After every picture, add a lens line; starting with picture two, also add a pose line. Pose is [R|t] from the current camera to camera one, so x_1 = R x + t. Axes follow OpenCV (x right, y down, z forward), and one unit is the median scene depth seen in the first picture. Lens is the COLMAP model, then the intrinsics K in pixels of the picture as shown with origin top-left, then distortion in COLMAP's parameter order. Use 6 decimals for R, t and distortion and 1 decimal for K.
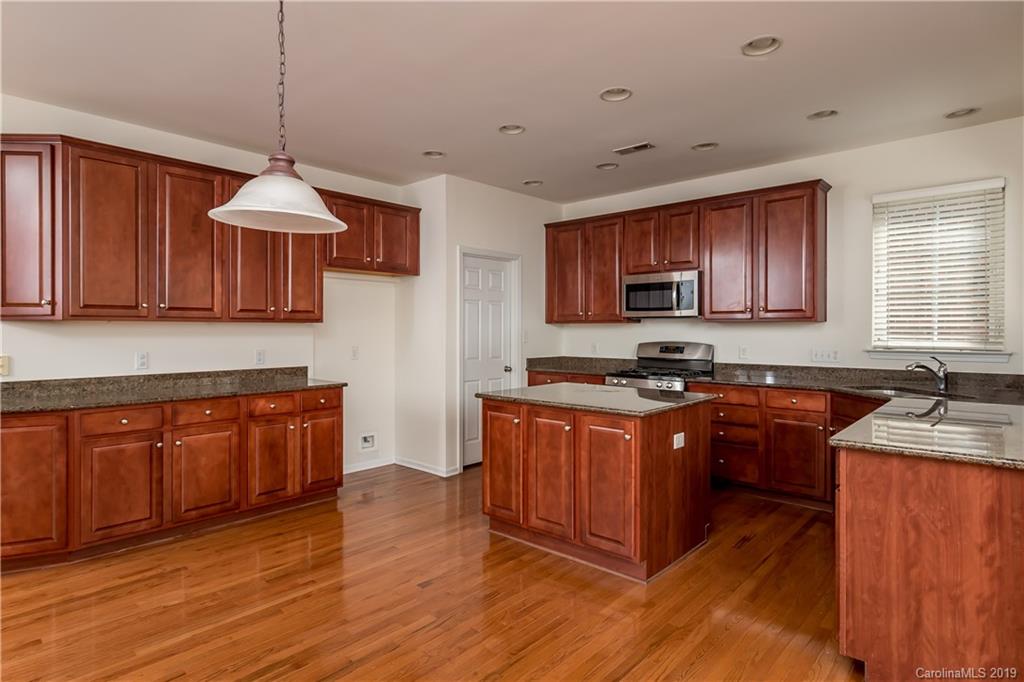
lens RADIAL K [[551.0, 0, 511.5], [0, 551.0, 327.8], [0, 0, 1]] dist [0.000265, 0.000254]
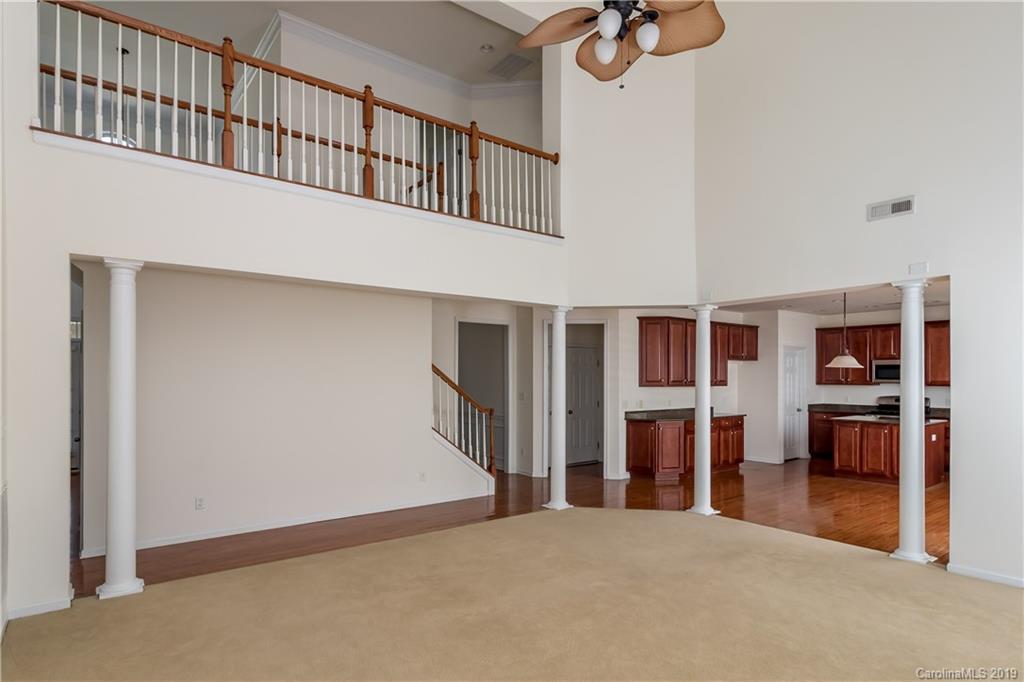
lens RADIAL K [[557.2, 0, 512.7], [0, 557.2, 374.1], [0, 0, 1]] dist [0.000405, 0.000237]
pose [[0.982908, -0.001131, -0.184095, -0.704024], [0.001230, 0.999999, 0.000426, -0.054215], [0.184095, -0.000646, 0.982908, -1.165046]]
